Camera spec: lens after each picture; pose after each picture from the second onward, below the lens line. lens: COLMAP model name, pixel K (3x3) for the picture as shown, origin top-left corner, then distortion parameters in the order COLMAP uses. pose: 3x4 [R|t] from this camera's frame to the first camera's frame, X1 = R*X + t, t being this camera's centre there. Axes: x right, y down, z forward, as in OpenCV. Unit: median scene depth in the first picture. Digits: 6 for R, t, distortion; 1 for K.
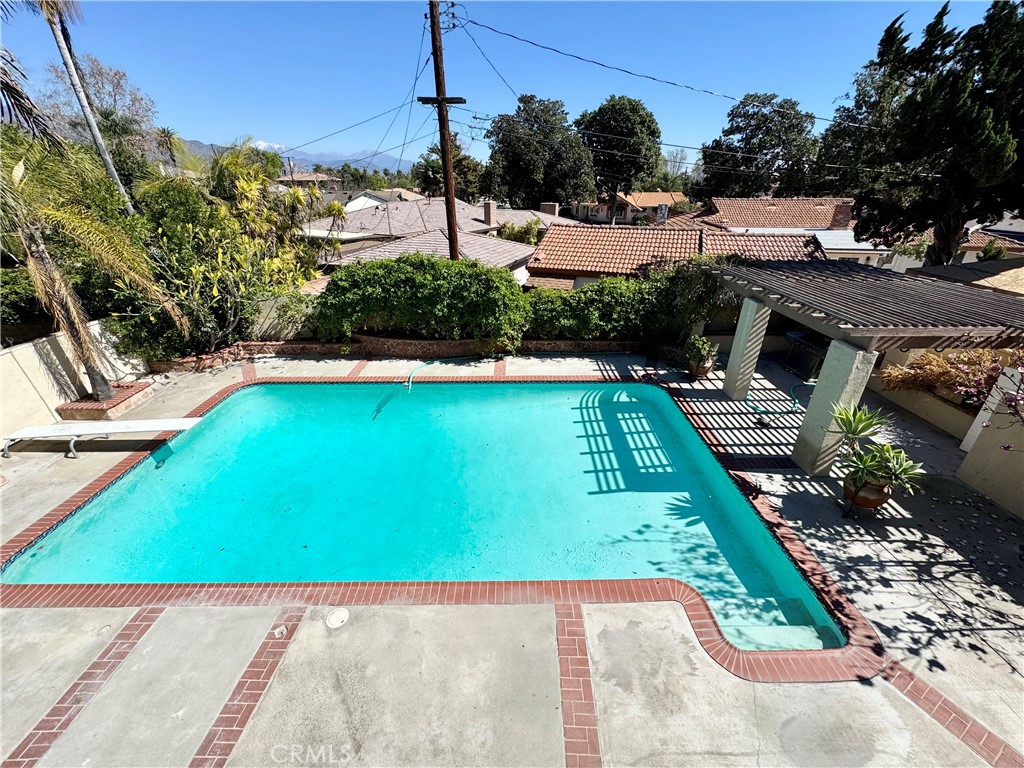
lens RADIAL K [[409.9, 0, 512.9], [0, 409.9, 384.7], [0, 0, 1]] dist [-0.003783, 0.000576]
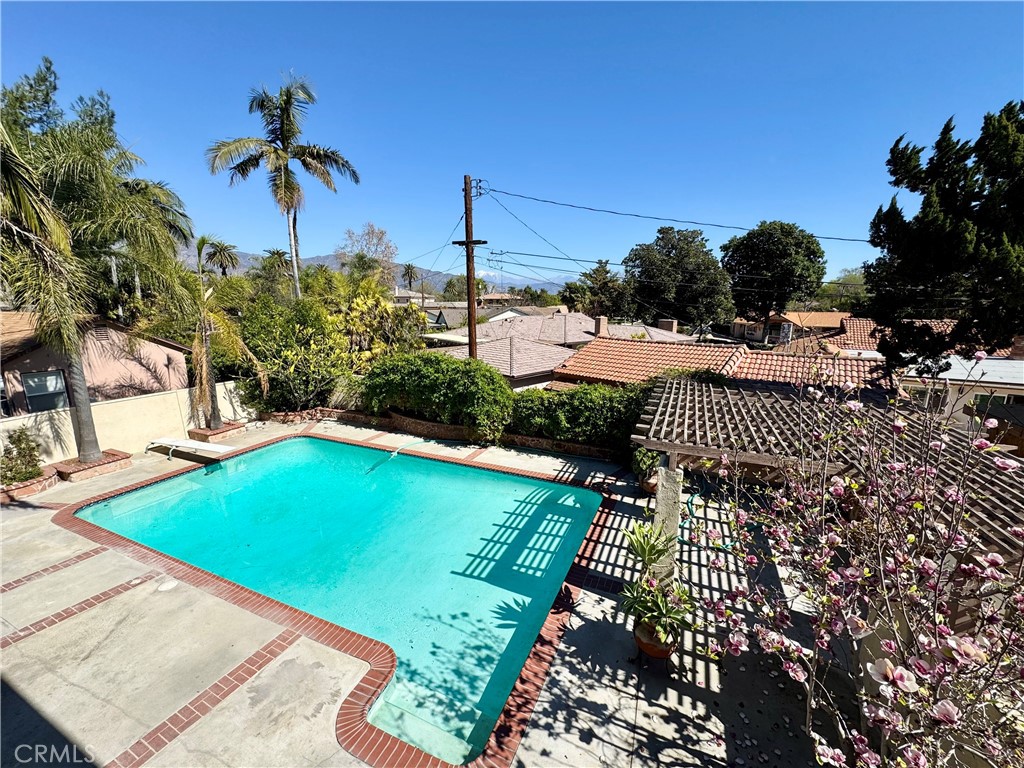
lens RADIAL K [[409.9, 0, 514.8], [0, 409.9, 385.7], [0, 0, 1]] dist [-0.003783, 0.000576]
pose [[0.914349, 0.086099, -0.395667, 0.518902], [-0.183161, 0.959397, -0.214498, 0.000450], [0.361134, 0.268597, 0.892994, 0.001693]]
